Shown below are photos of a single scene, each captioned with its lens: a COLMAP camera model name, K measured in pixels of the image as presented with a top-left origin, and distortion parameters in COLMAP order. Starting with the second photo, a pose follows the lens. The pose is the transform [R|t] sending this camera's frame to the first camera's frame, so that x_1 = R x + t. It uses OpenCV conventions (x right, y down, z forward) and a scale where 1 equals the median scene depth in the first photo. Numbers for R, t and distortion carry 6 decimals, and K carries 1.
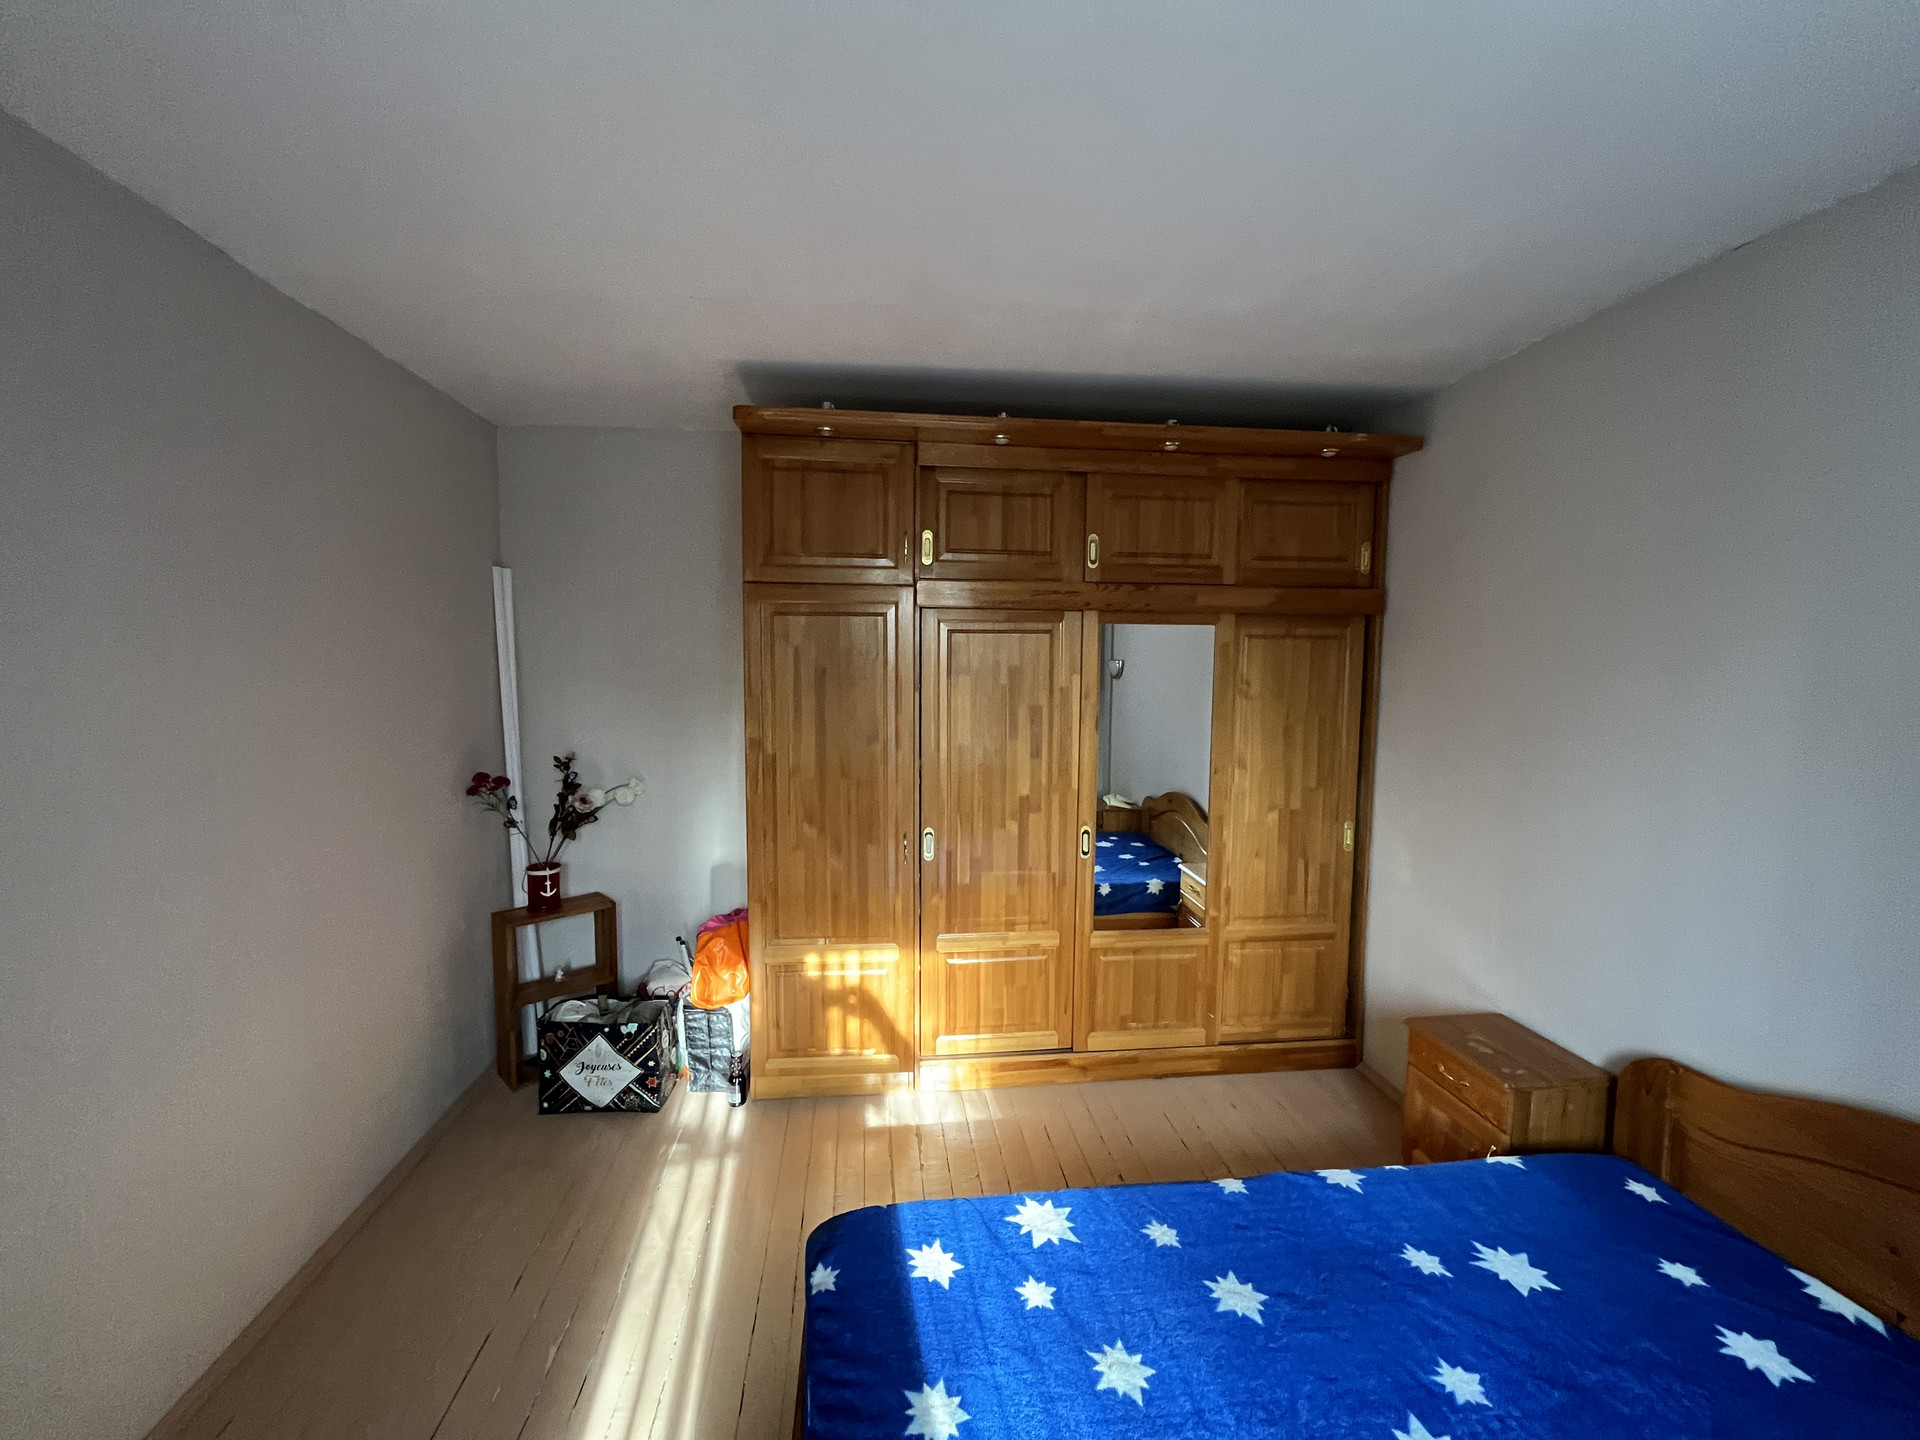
lens RADIAL K [[782.2, 0, 941.3], [0, 782.2, 715.6], [0, 0, 1]] dist [-0.001479, -0.000335]
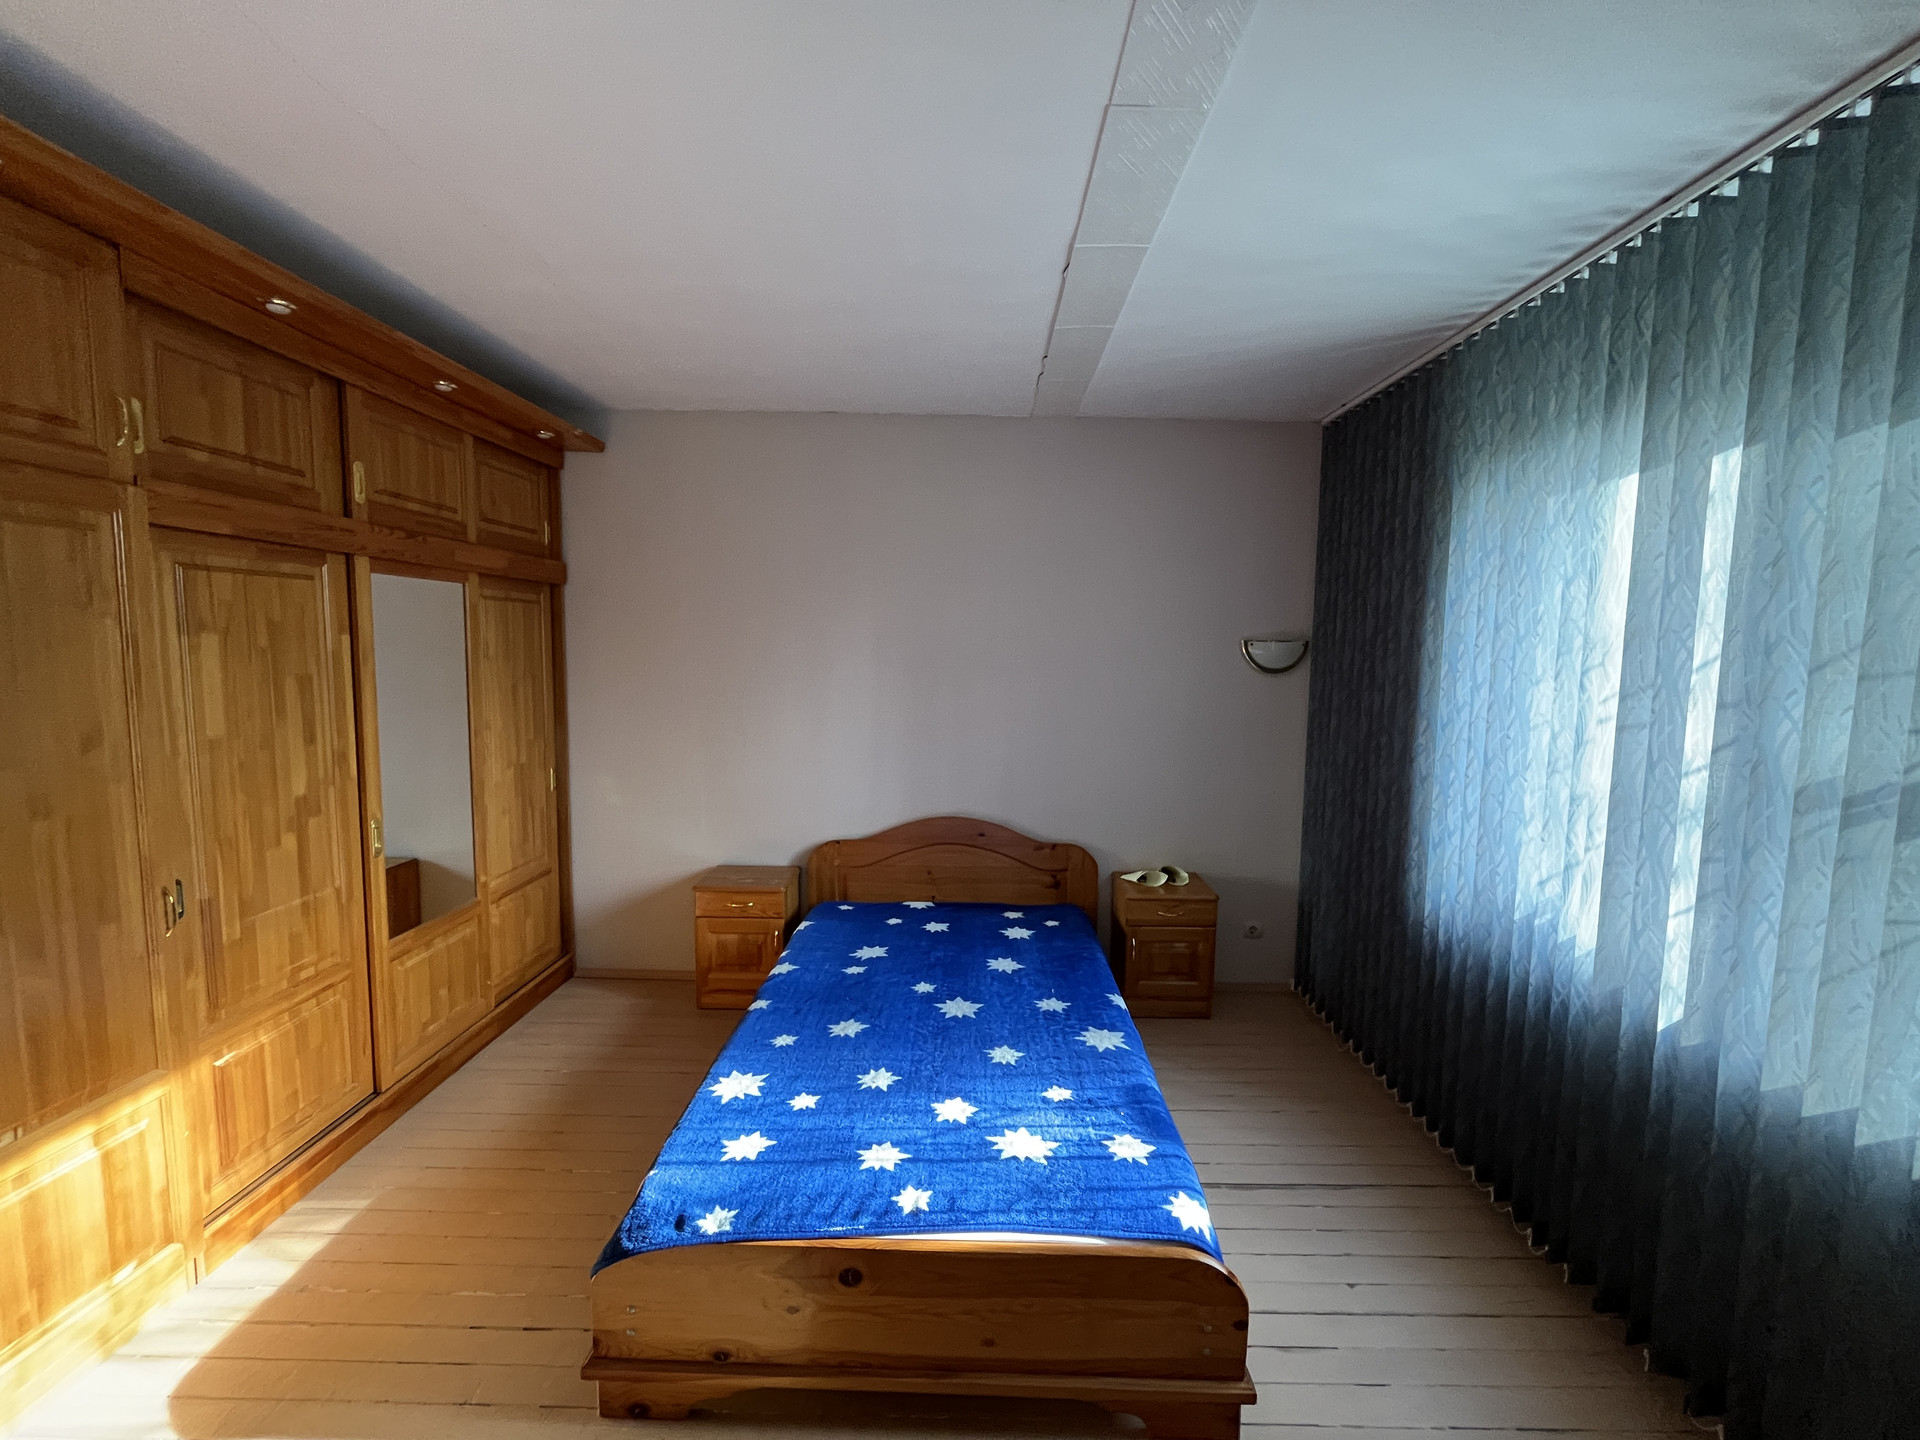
lens RADIAL K [[782.2, 0, 973.2], [0, 782.2, 718.6], [0, 0, 1]] dist [-0.001479, -0.000335]
pose [[0.125399, -0.099809, 0.987073, -0.543838], [0.062956, 0.993722, 0.092483, 0.000067], [-0.990107, 0.050545, 0.130895, 0.261550]]
